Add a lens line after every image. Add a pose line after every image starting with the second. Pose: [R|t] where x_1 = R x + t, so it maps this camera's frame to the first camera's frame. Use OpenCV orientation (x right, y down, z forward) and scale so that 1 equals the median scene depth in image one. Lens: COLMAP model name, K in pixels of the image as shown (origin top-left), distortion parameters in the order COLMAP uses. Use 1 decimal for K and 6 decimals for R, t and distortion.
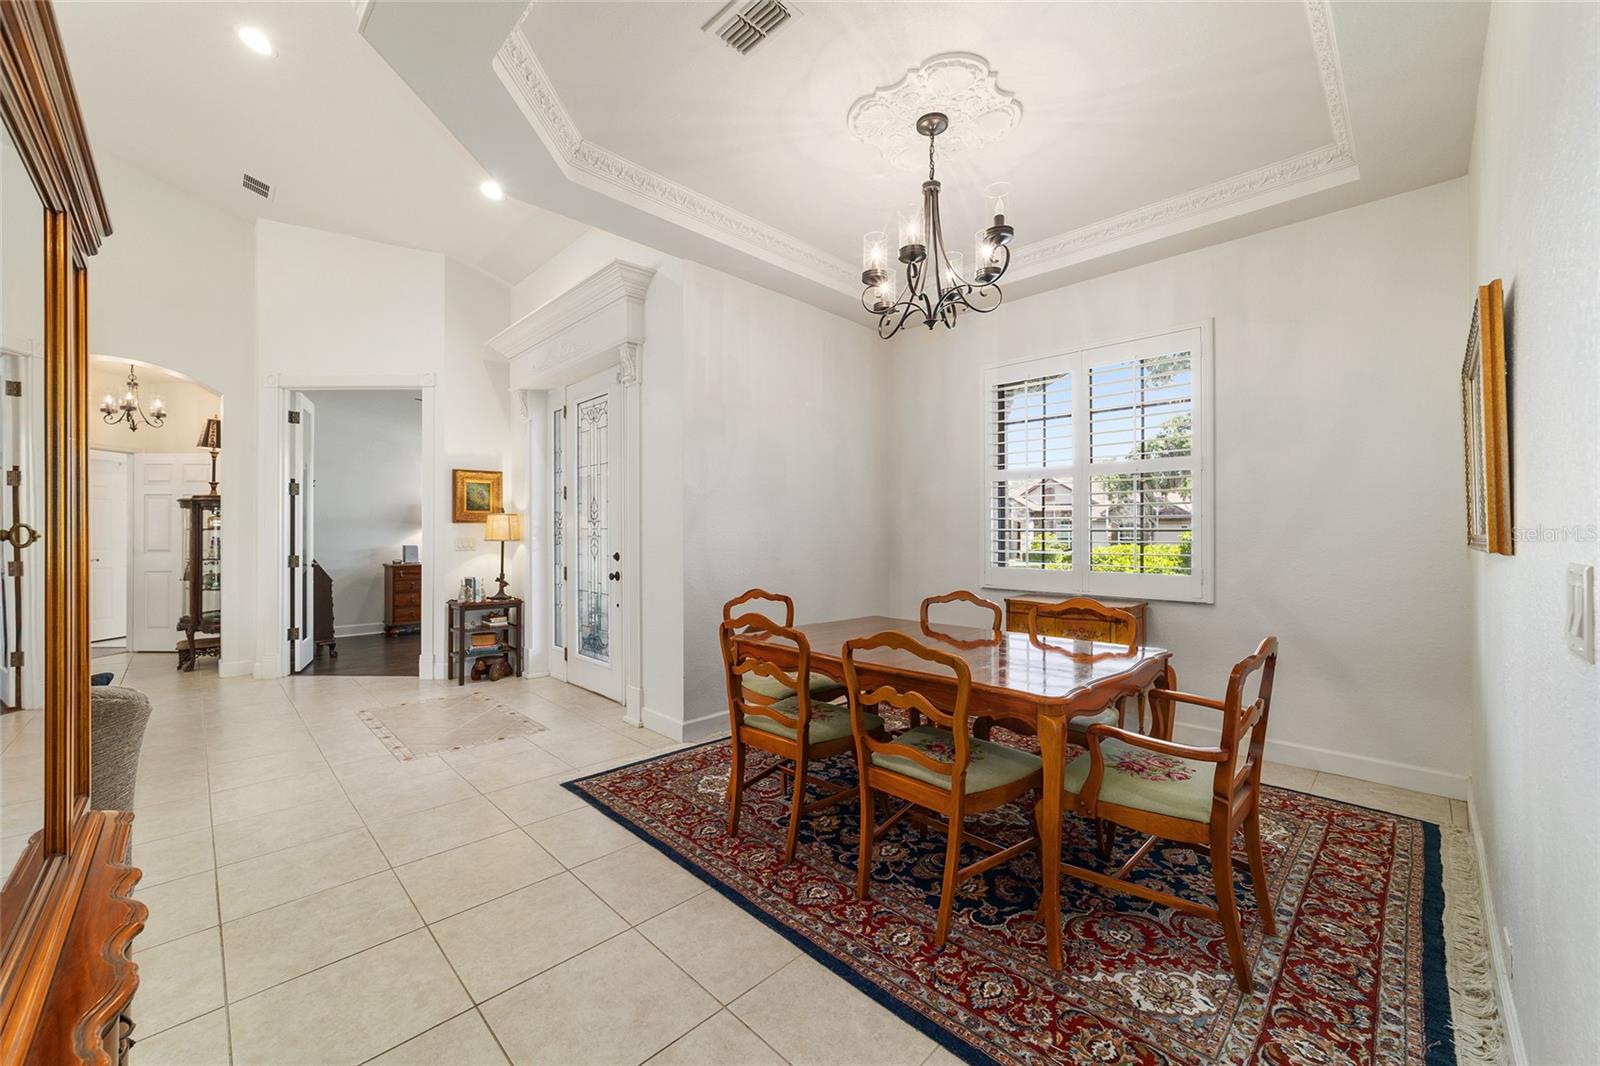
lens RADIAL K [[614.6, 0, 792.7], [0, 614.6, 533.9], [0, 0, 1]] dist [-0.011371, 0.005159]
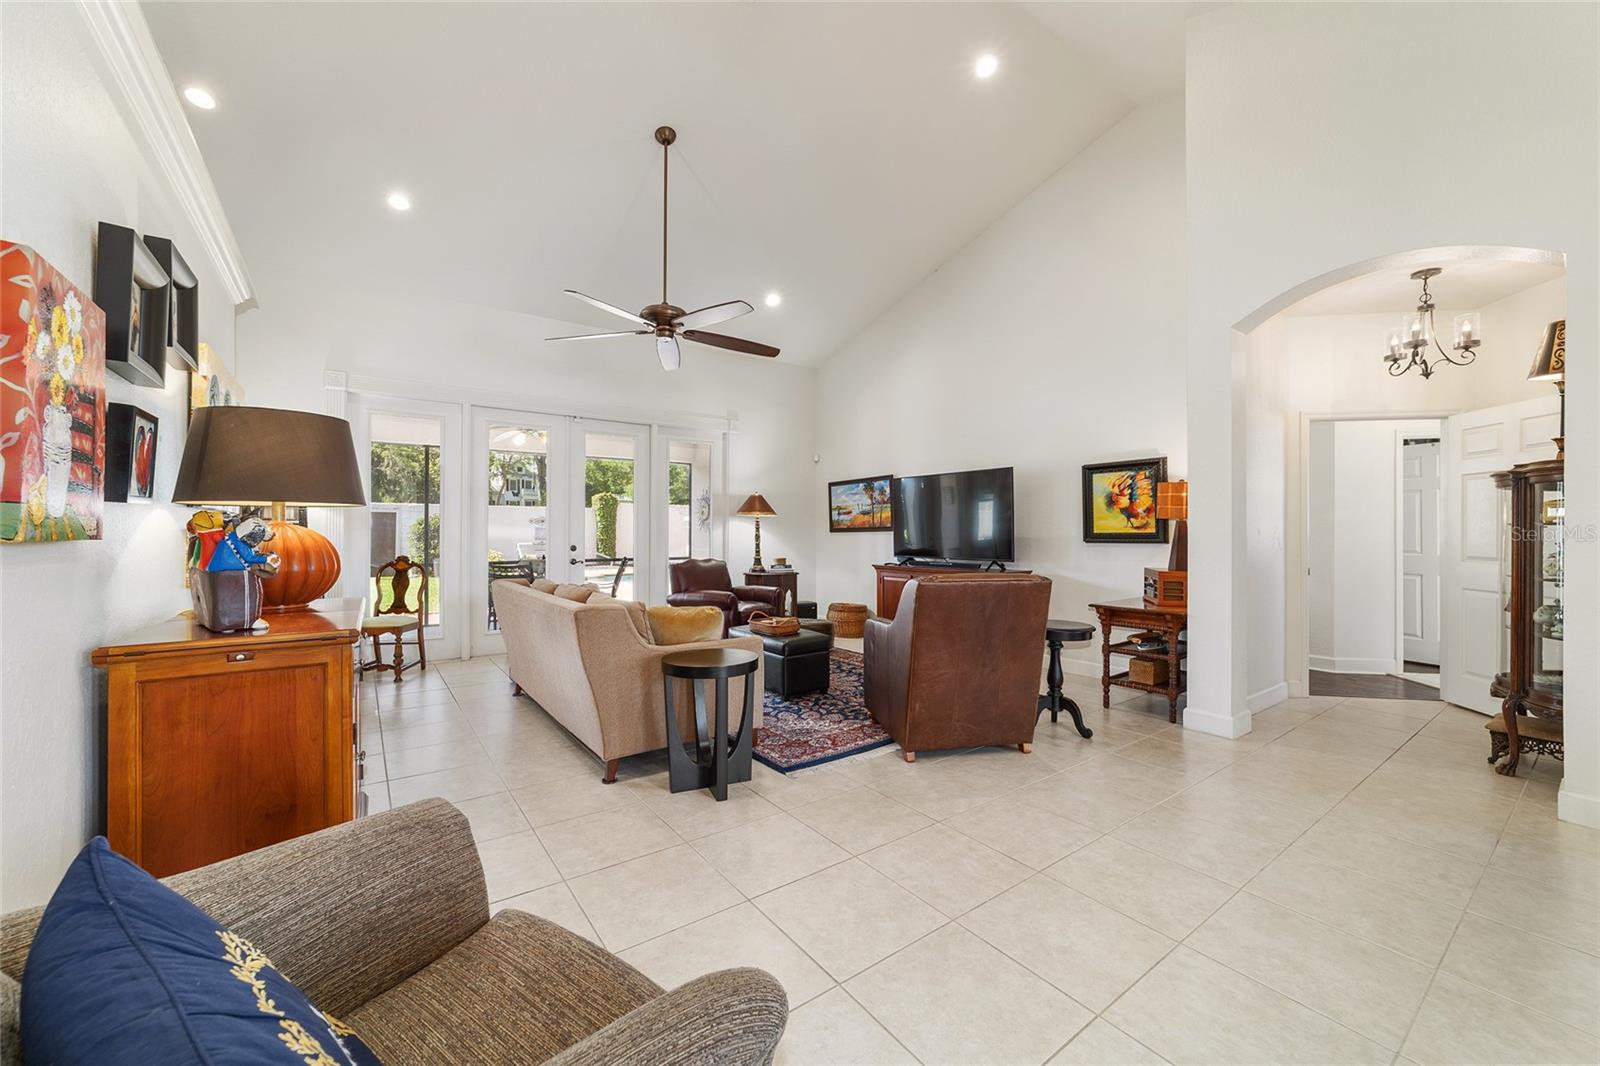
lens RADIAL K [[614.6, 0, 792.6], [0, 614.6, 530.1], [0, 0, 1]] dist [-0.011371, 0.005159]
pose [[-0.152153, 0.000267, -0.988357, -0.337446], [-0.004069, 0.999991, 0.000896, -0.000383], [0.988349, 0.004158, -0.152151, 0.445805]]
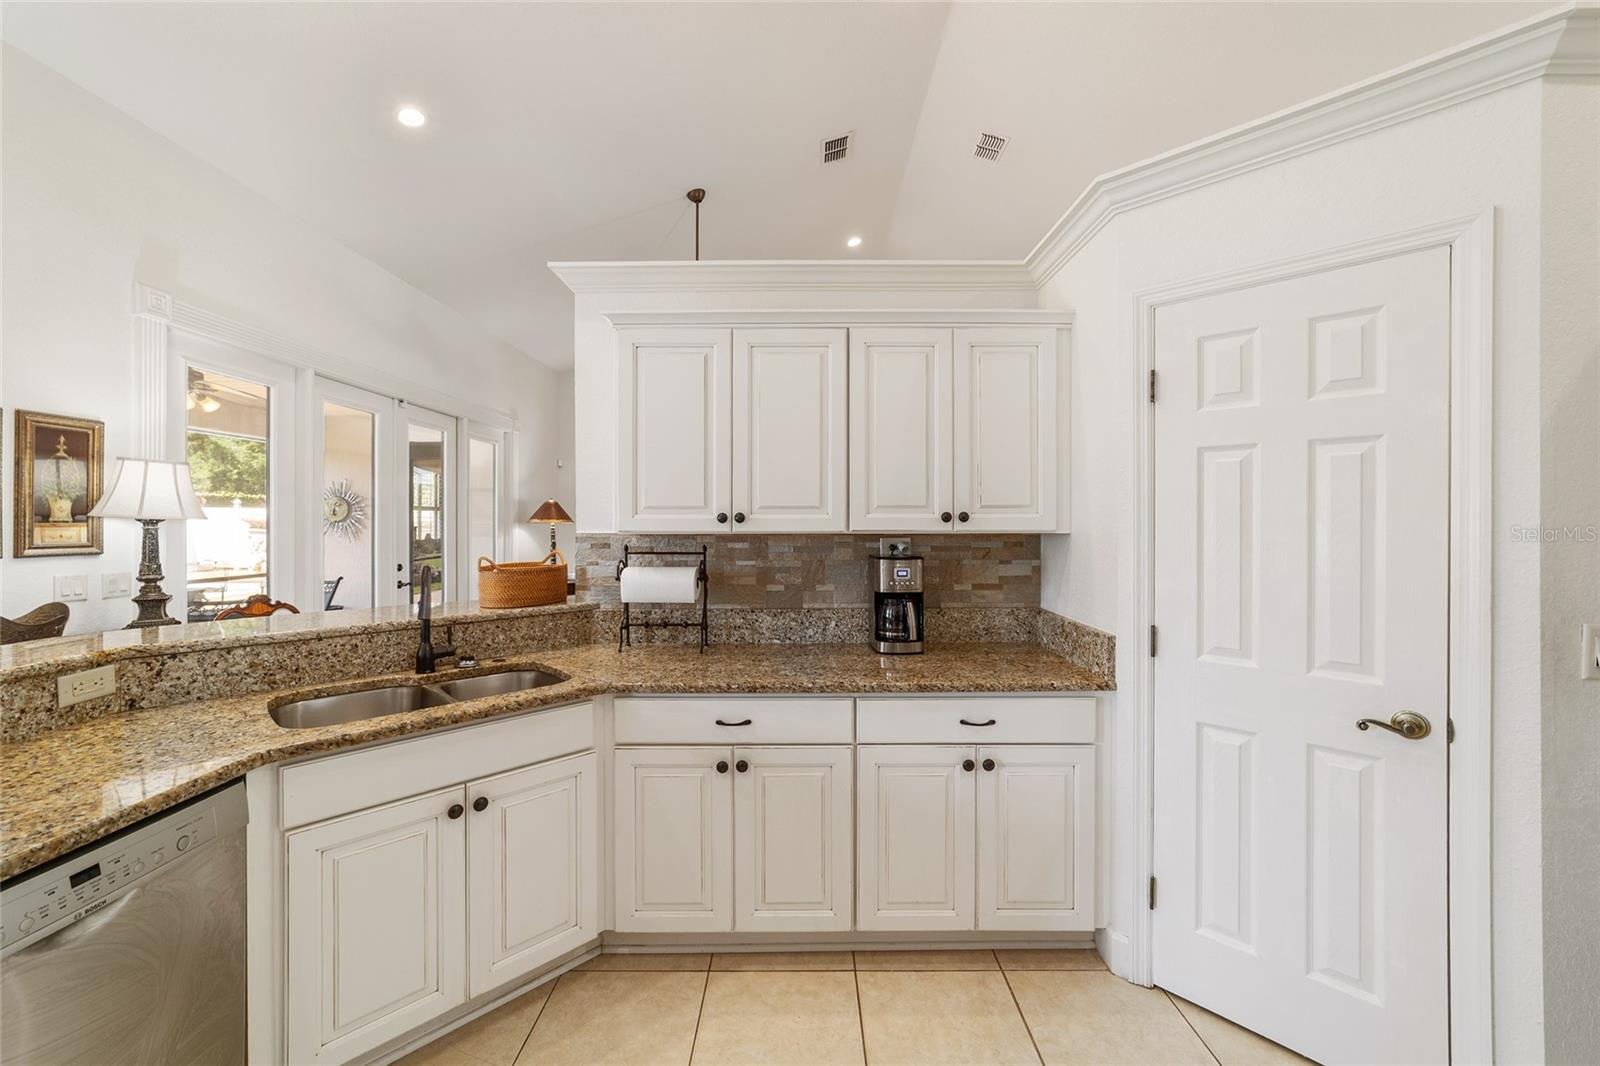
lens RADIAL K [[614.6, 0, 803.2], [0, 614.6, 520.8], [0, 0, 1]] dist [-0.011371, 0.005159]
pose [[0.708450, -0.000464, -0.705760, -0.355729], [-0.002255, 0.999993, -0.002921, -0.032887], [0.705757, 0.003661, 0.708445, -0.400799]]
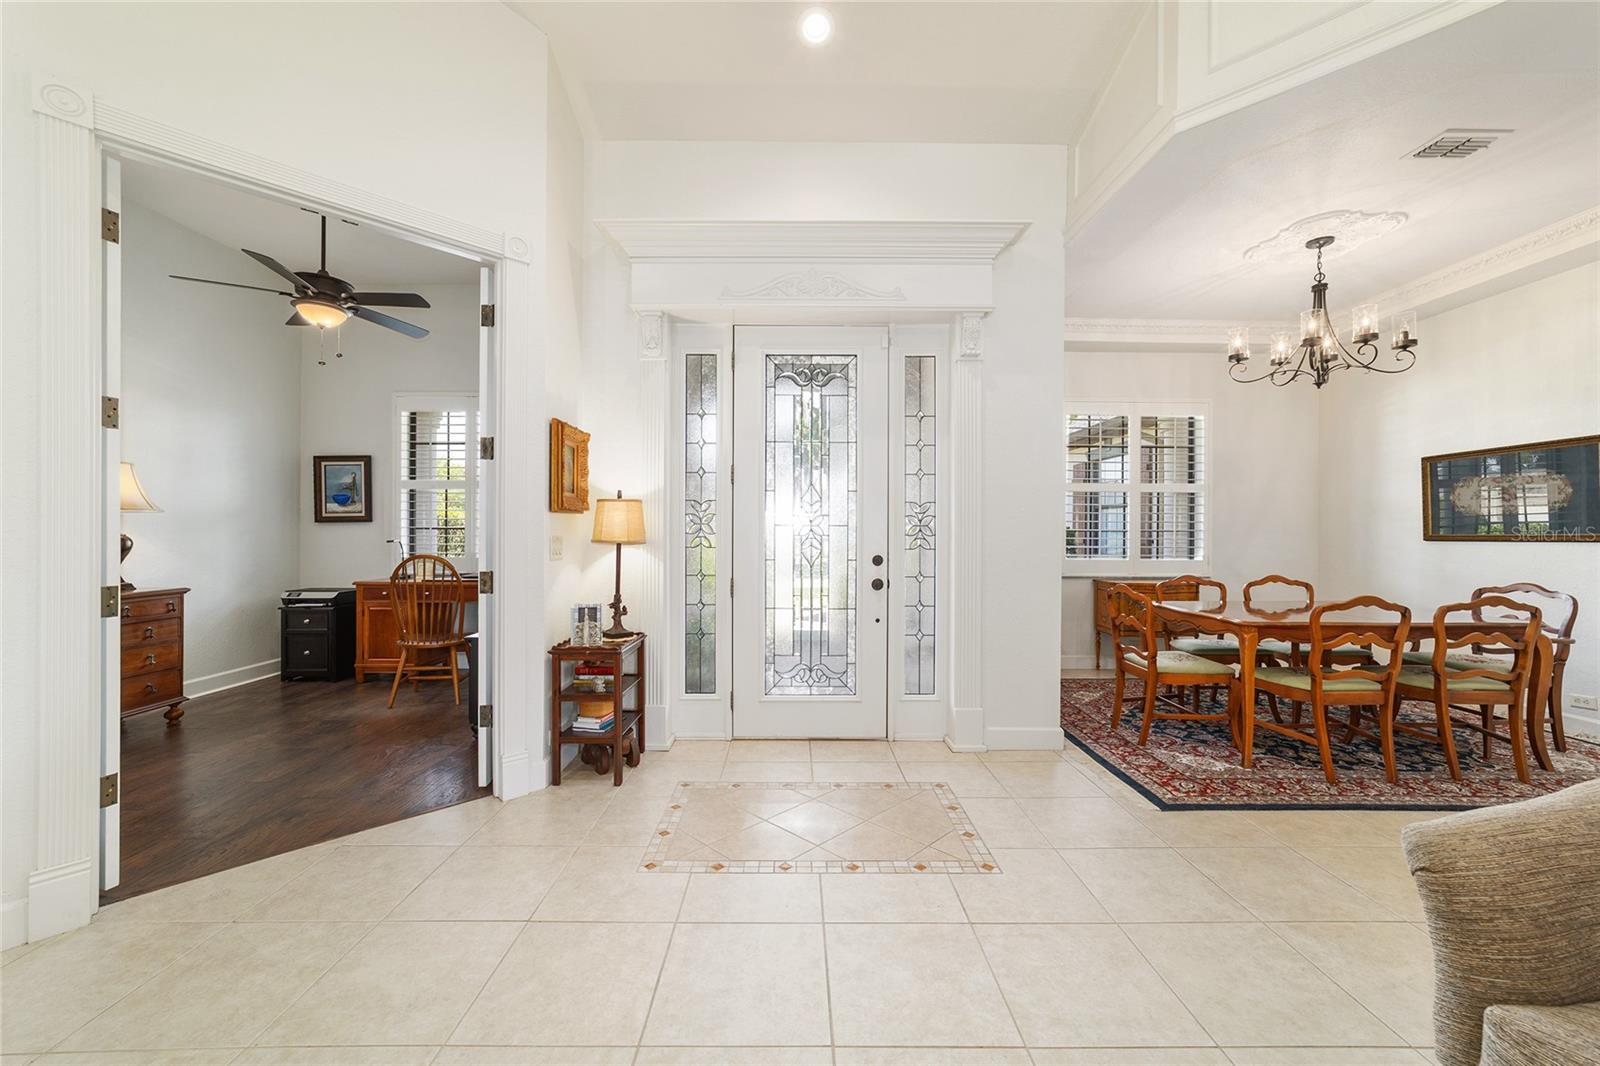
lens RADIAL K [[614.6, 0, 798.3], [0, 614.6, 533.4], [0, 0, 1]] dist [-0.011371, 0.005159]
pose [[0.698809, 0.001486, 0.715306, -0.793208], [-0.000398, 0.999998, -0.001689, 0.003207], [-0.715308, 0.000895, 0.698809, 0.430736]]
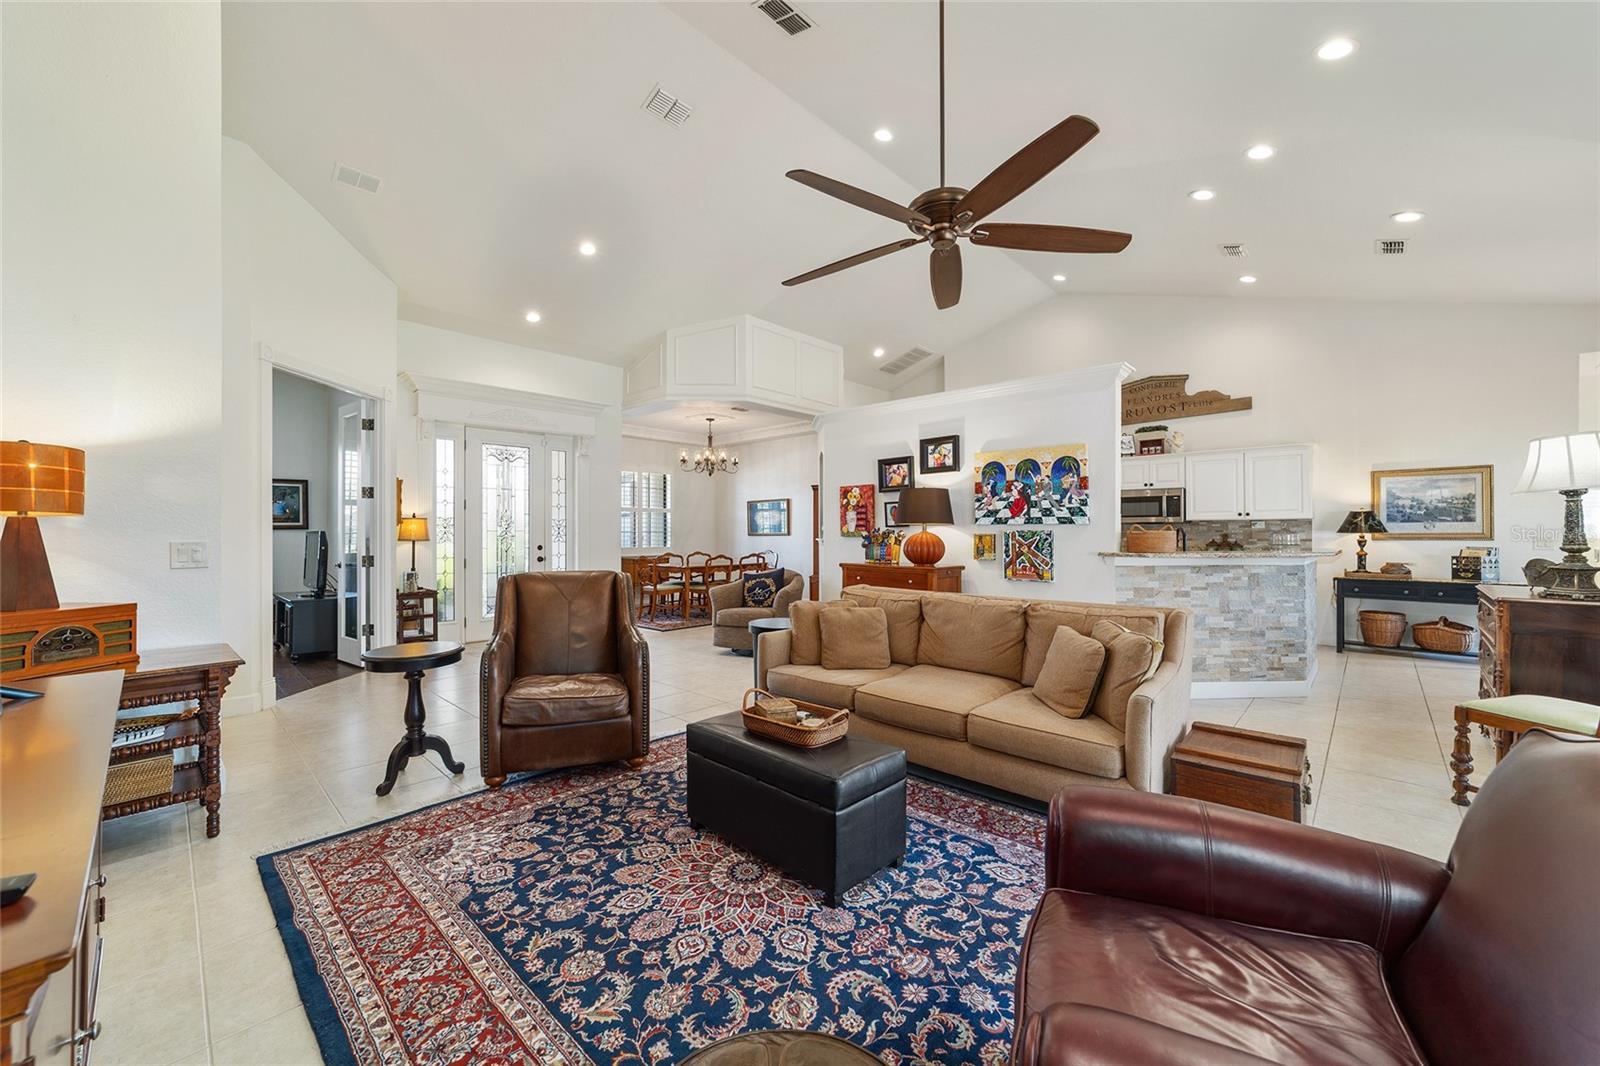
lens RADIAL K [[614.6, 0, 793.9], [0, 614.6, 531.0], [0, 0, 1]] dist [-0.011371, 0.005159]
pose [[-0.024881, 0.002116, 0.999688, -1.672840], [0.004455, 0.999988, -0.002005, -0.000417], [-0.999680, 0.004404, -0.024890, 0.294309]]
